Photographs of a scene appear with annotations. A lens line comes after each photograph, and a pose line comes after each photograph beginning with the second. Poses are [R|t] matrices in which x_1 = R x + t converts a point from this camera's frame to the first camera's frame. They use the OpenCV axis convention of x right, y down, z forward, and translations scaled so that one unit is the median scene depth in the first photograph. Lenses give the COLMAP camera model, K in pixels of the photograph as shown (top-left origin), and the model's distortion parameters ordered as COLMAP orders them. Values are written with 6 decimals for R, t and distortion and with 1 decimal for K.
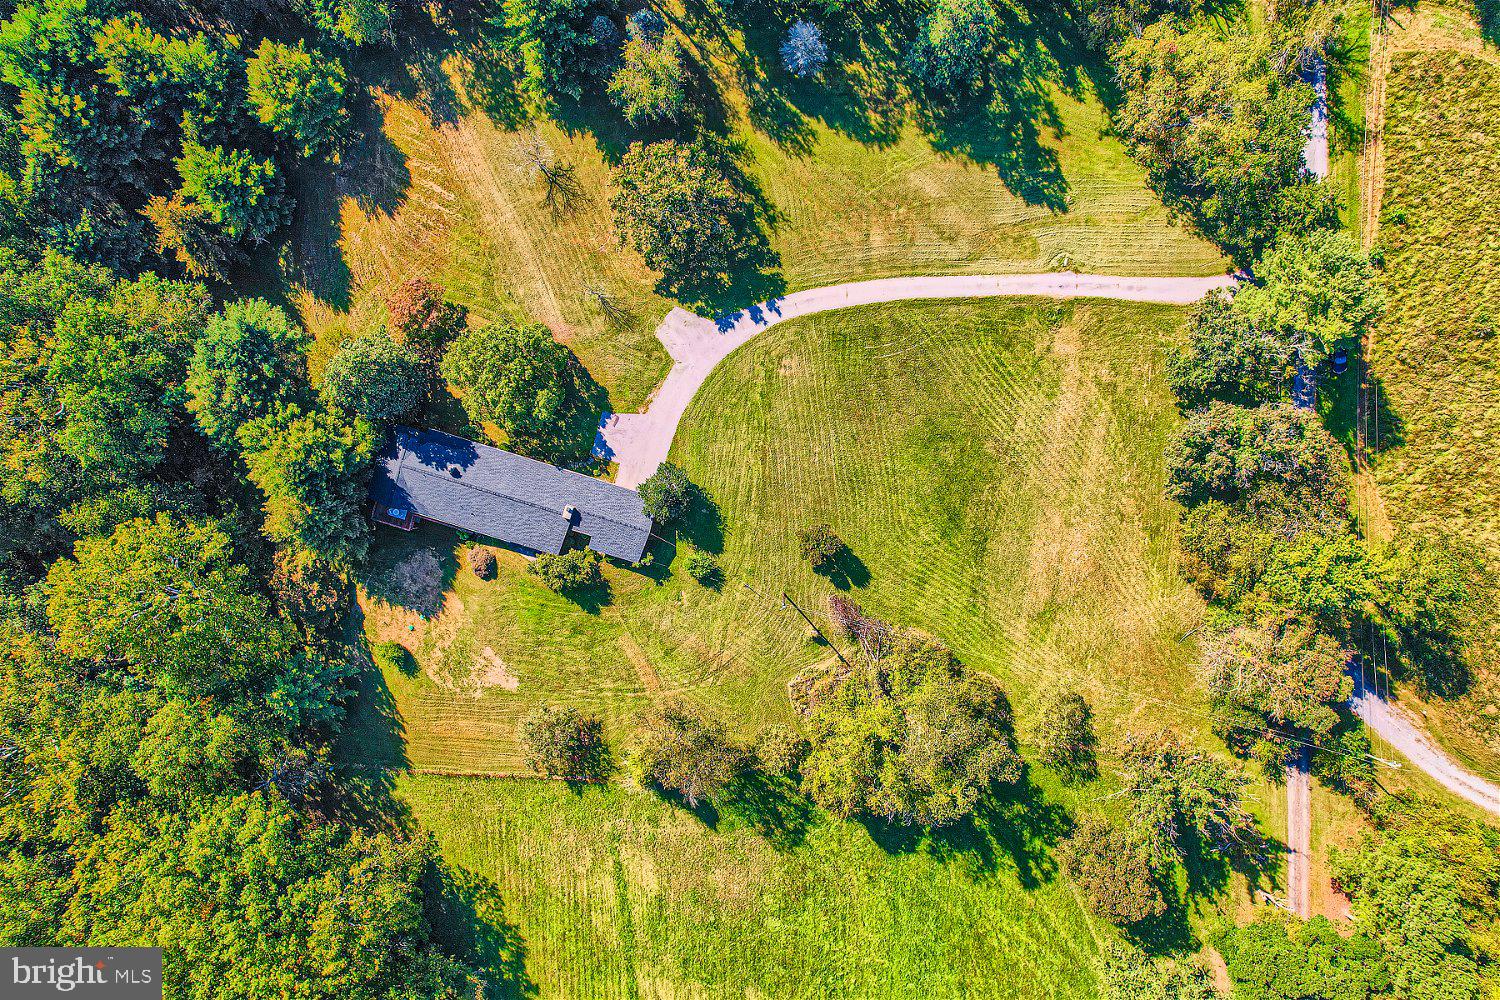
lens RADIAL K [[967.4, 0, 751.7], [0, 967.4, 475.2], [0, 0, 1]] dist [-0.070334, 0.061695]
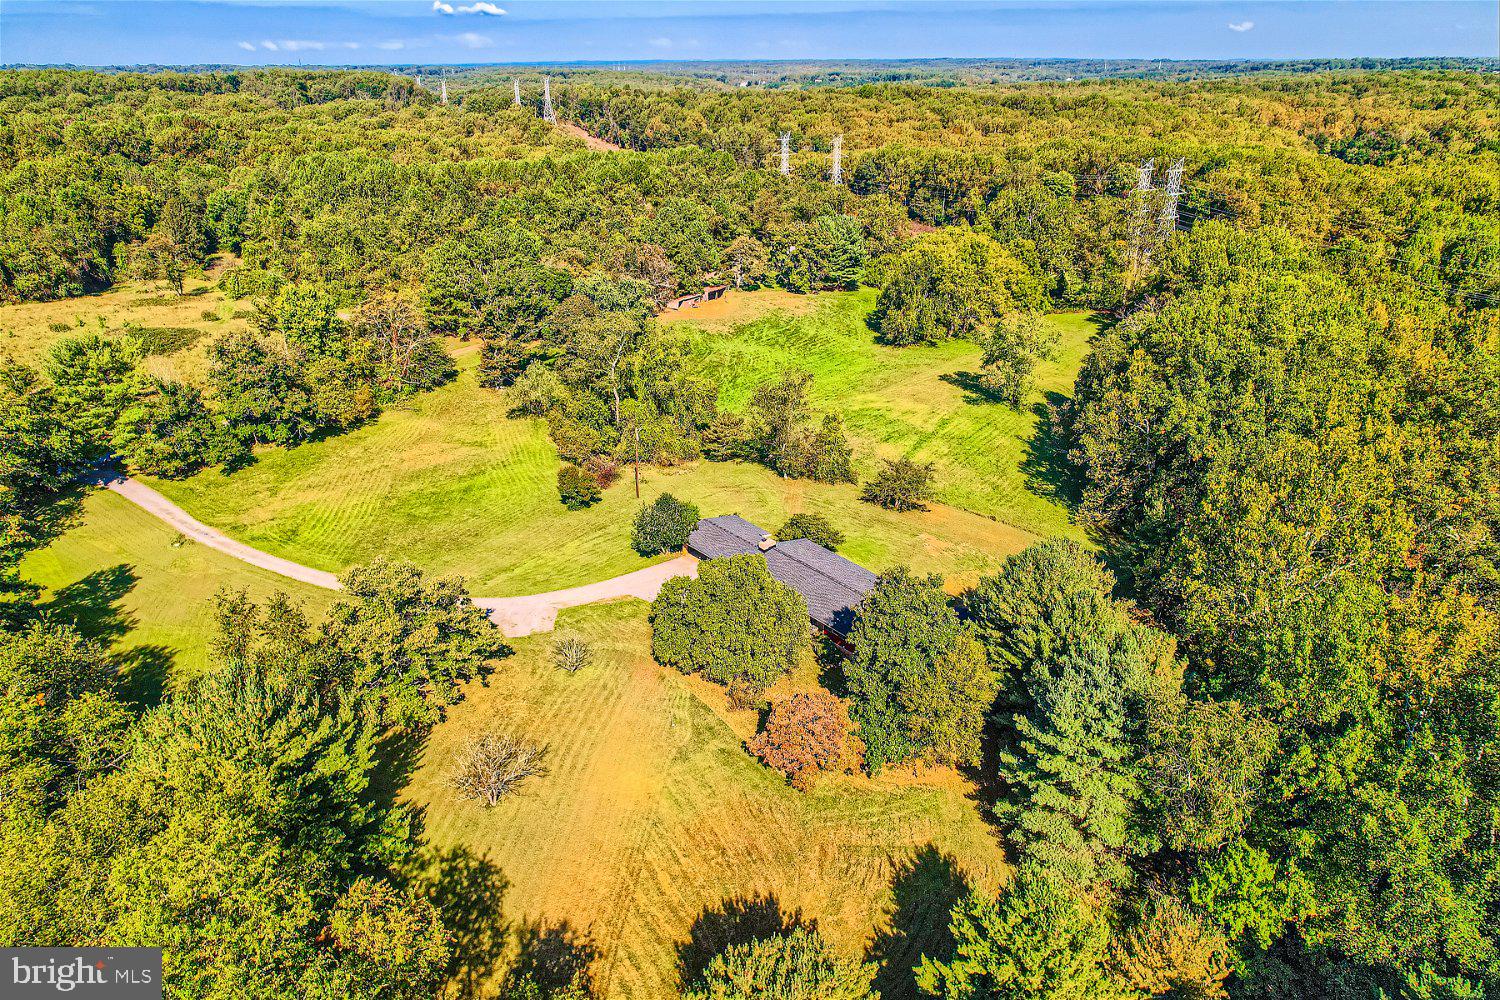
lens RADIAL K [[967.4, 0, 751.7], [0, 967.4, 475.2], [0, 0, 1]] dist [-0.070334, 0.061695]
pose [[-0.842653, -0.193004, 0.502678, -0.593952], [0.537637, -0.353073, 0.765693, -0.605232], [0.029700, 0.915472, 0.401284, 0.580070]]
